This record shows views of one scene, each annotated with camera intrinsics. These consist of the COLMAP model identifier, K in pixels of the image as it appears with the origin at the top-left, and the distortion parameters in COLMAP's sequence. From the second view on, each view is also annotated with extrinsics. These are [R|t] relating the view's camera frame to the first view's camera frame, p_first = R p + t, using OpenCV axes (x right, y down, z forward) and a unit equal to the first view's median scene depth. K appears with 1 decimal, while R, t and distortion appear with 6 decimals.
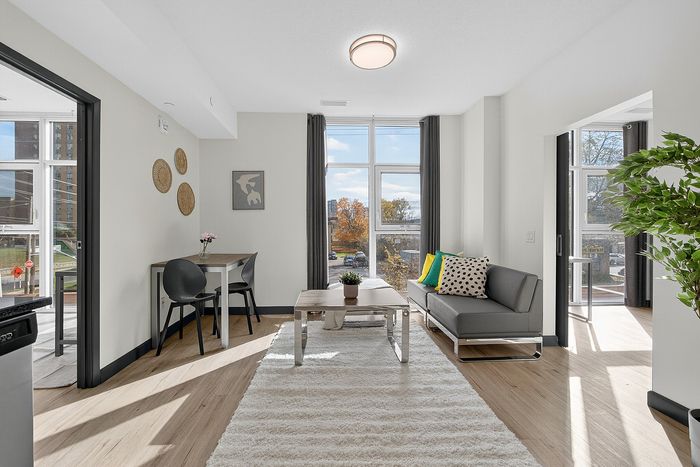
lens RADIAL K [[286.7, 0, 344.6], [0, 286.7, 229.7], [0, 0, 1]] dist [-0.012984, -0.000098]
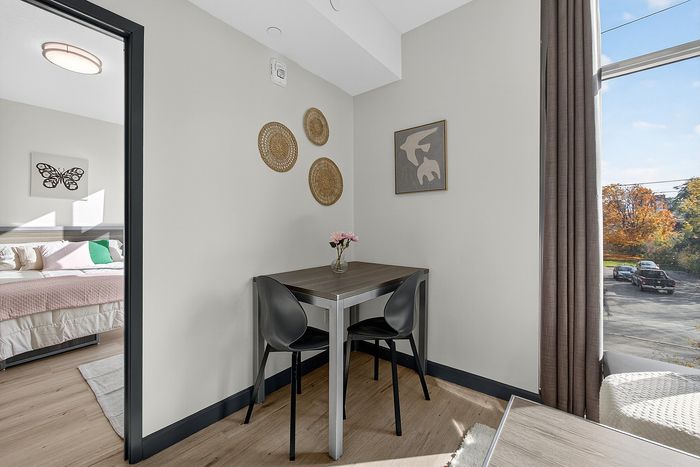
lens RADIAL K [[269.8, 0, 345.7], [0, 269.8, 226.2], [0, 0, 1]] dist [-0.009568, 0.000347]
pose [[0.709755, 0.004136, -0.704436, -0.056691], [-0.006145, 0.999981, -0.000321, 0.000736], [0.704422, 0.004557, 0.709767, 0.536611]]
